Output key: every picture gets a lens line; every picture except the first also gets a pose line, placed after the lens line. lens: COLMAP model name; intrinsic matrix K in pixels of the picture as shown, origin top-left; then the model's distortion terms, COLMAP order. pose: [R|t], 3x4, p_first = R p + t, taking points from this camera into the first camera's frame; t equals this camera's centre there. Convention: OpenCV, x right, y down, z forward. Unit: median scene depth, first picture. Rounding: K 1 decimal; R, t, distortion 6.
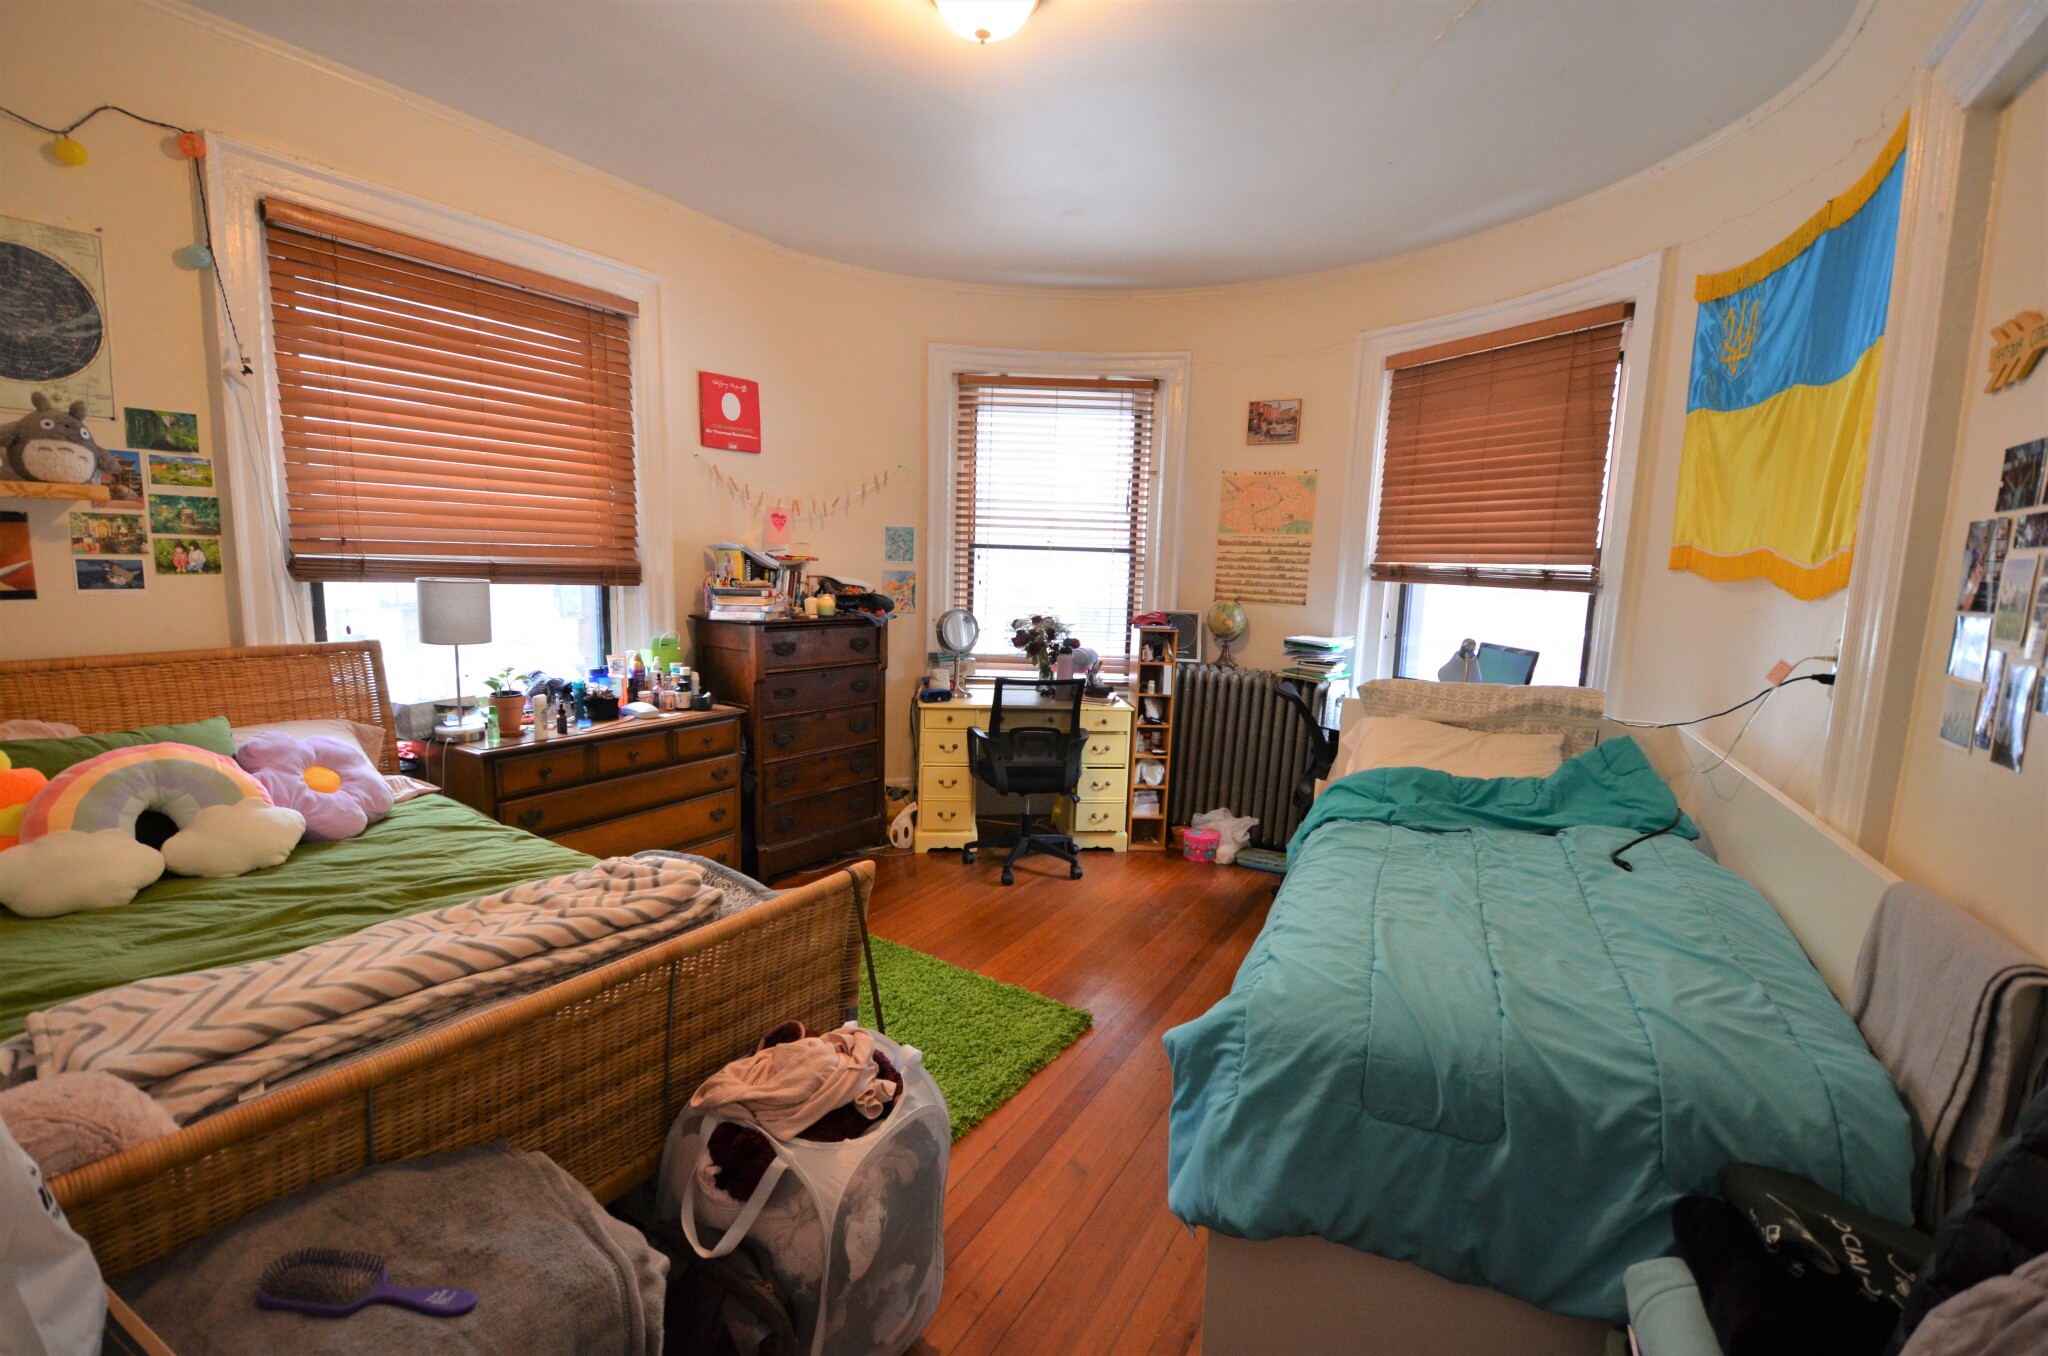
lens RADIAL K [[897.7, 0, 1027.4], [0, 897.7, 690.9], [0, 0, 1]] dist [0.009012, -0.016934]
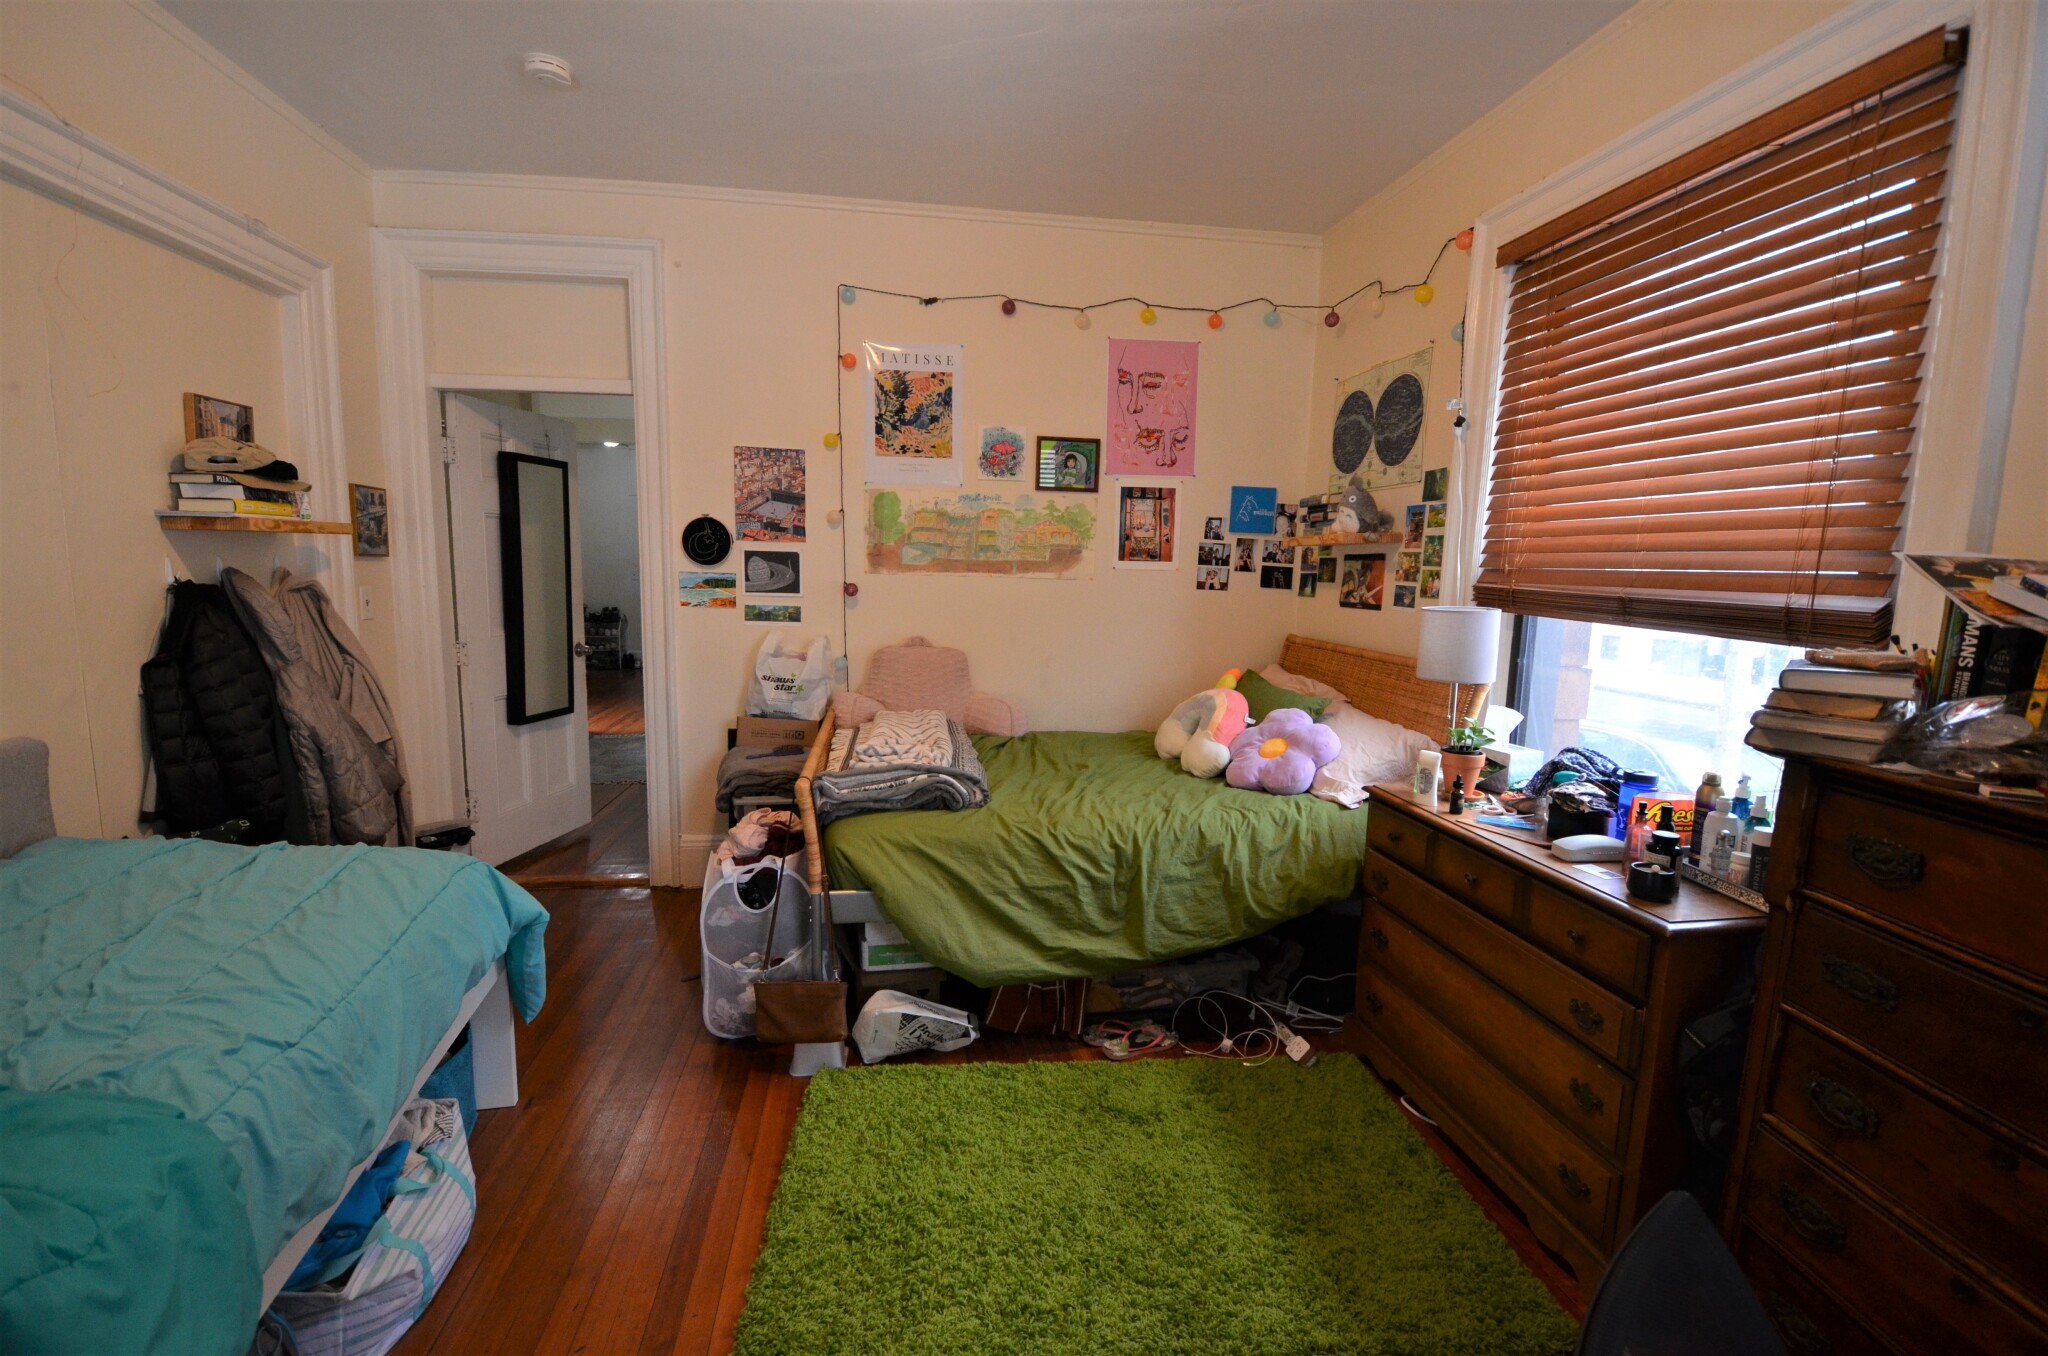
lens RADIAL K [[897.7, 0, 1021.0], [0, 897.7, 682.4], [0, 0, 1]] dist [0.009012, -0.016934]
pose [[-0.782054, 0.026902, -0.622630, 0.229658], [-0.141551, 0.965288, 0.219503, -0.172264], [0.606923, 0.259798, -0.751099, 1.322369]]
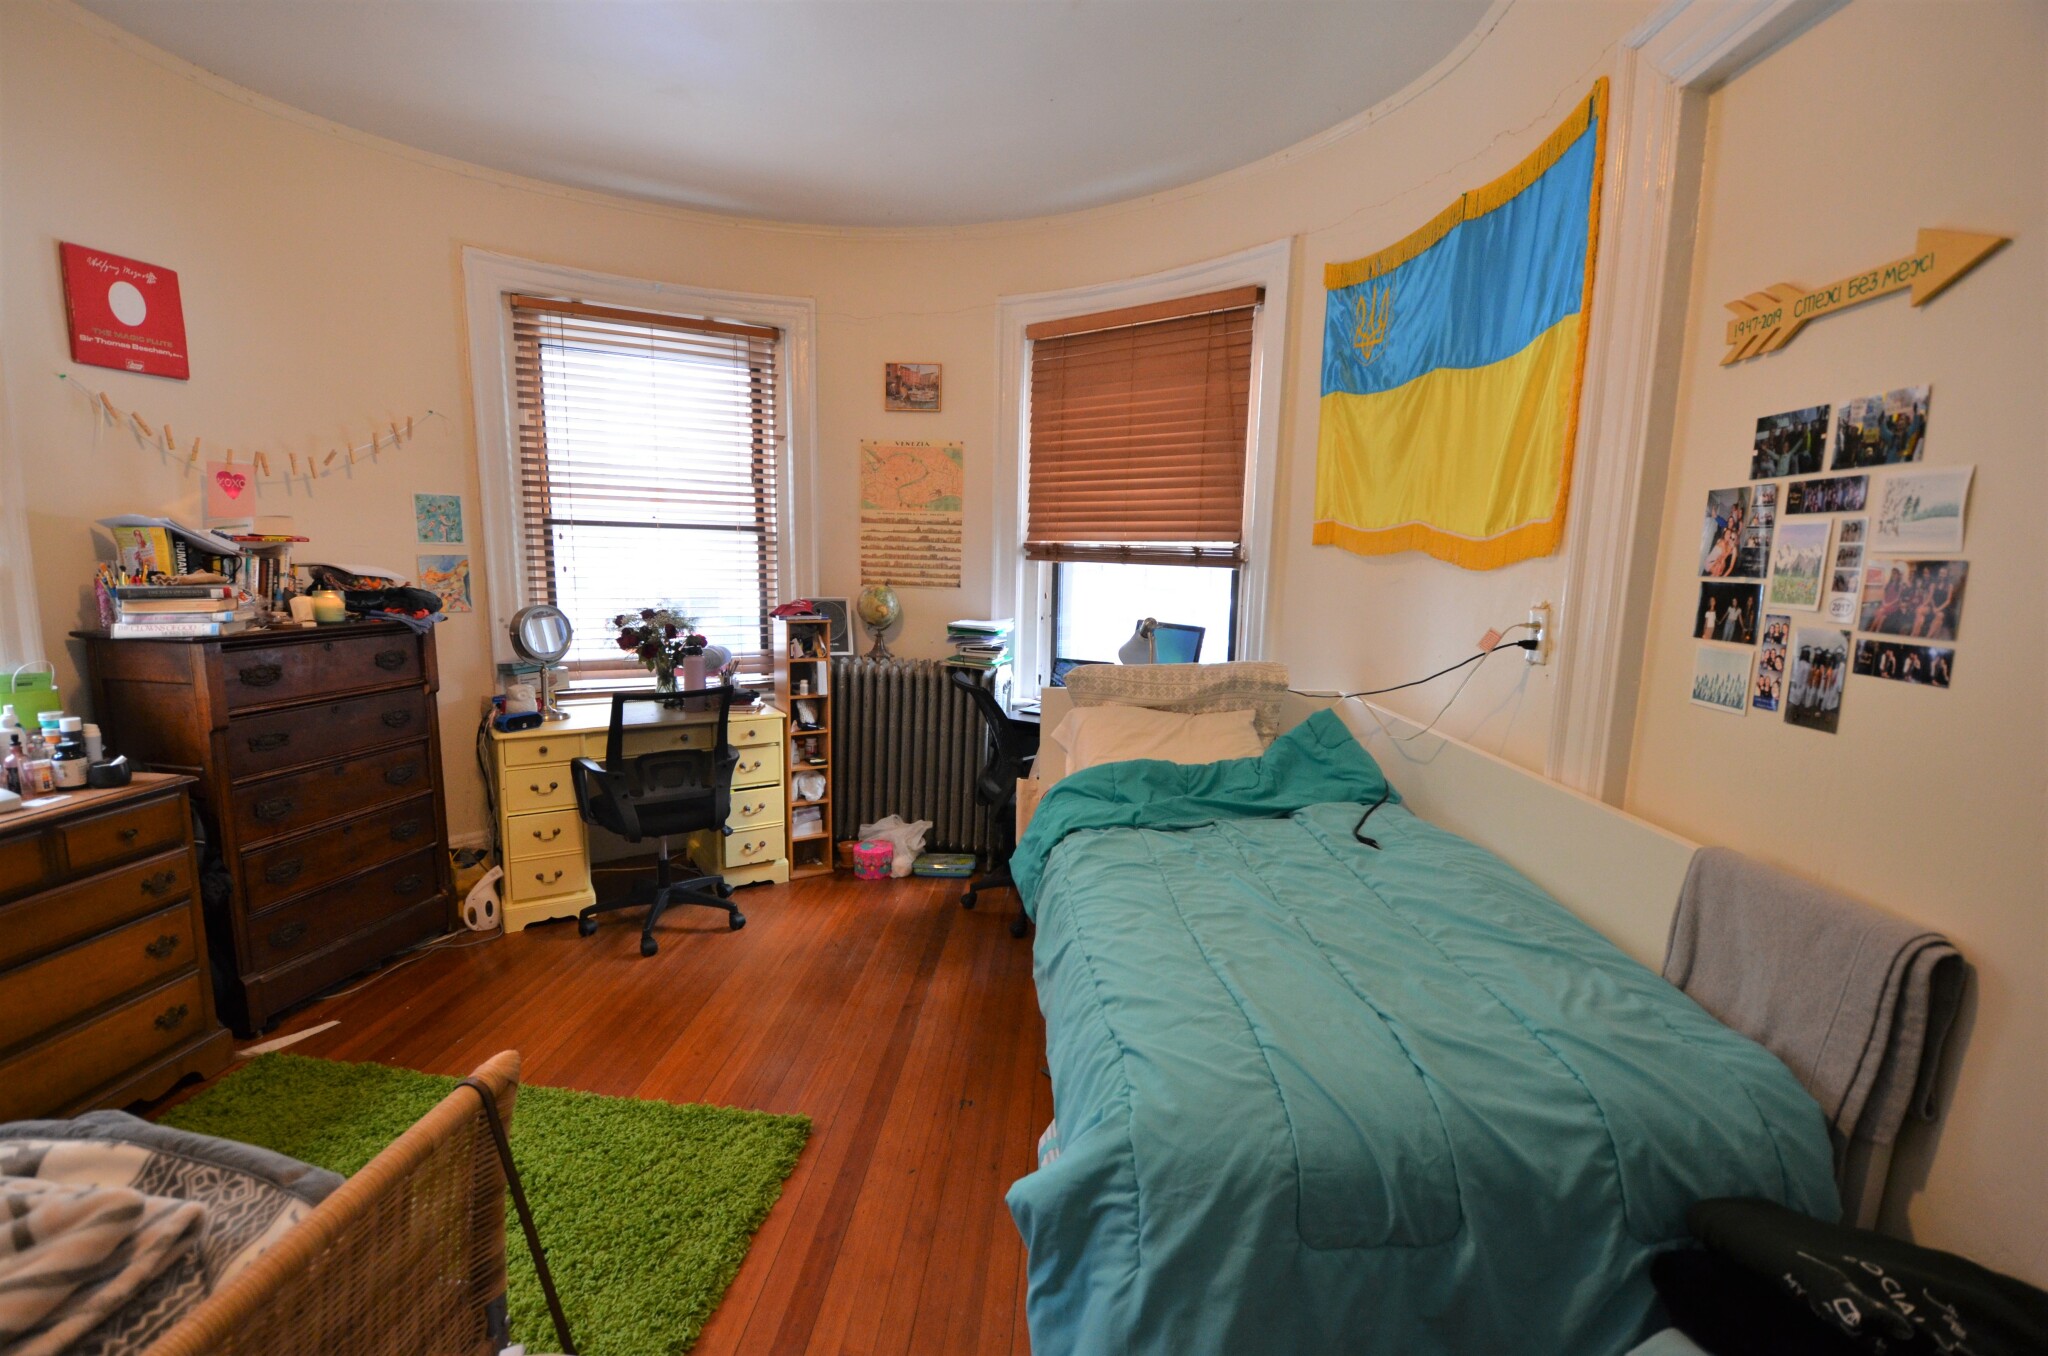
lens RADIAL K [[897.7, 0, 1028.9], [0, 897.7, 693.6], [0, 0, 1]] dist [0.009012, -0.016934]
pose [[0.896476, -0.078926, 0.436007, -0.065322], [0.069463, 0.996874, 0.037631, -0.023864], [-0.437614, -0.003449, 0.899156, 0.198753]]
